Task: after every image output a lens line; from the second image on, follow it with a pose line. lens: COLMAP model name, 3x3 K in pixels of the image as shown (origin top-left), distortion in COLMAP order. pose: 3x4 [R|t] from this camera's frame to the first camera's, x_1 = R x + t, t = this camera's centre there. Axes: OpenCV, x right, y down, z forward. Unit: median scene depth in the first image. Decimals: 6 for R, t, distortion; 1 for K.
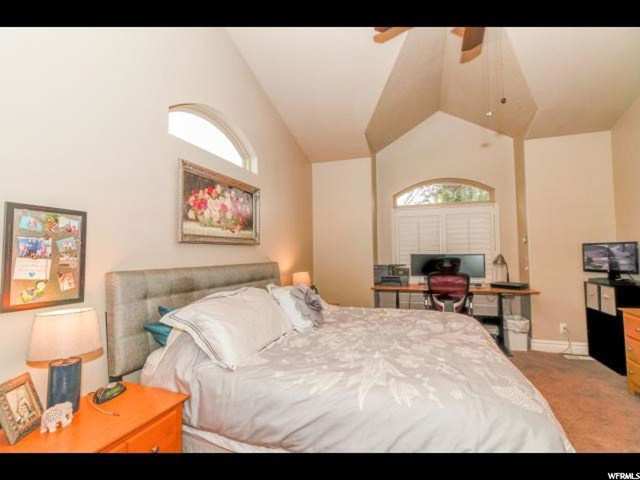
lens RADIAL K [[296.0, 0, 320.1], [0, 296.0, 240.1], [0, 0, 1]] dist [-0.006686, 0.000687]
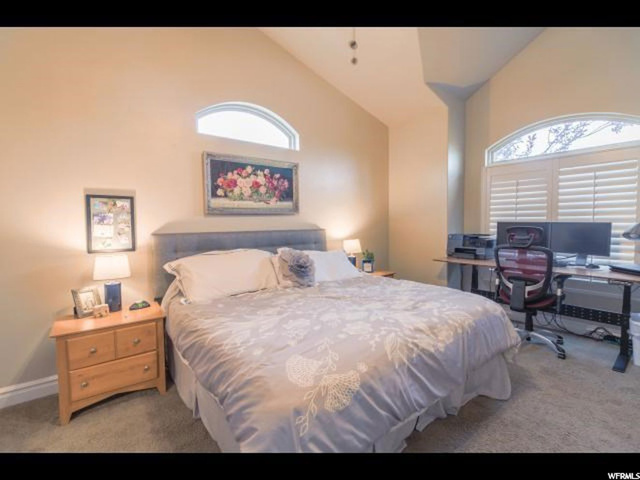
lens RADIAL K [[296.0, 0, 334.4], [0, 296.0, 234.8], [0, 0, 1]] dist [-0.006686, 0.000687]
pose [[0.848479, 0.032386, -0.528238, 0.657909], [0.021607, 0.995174, 0.095721, -0.011580], [0.528788, -0.092631, 0.843684, 0.122761]]
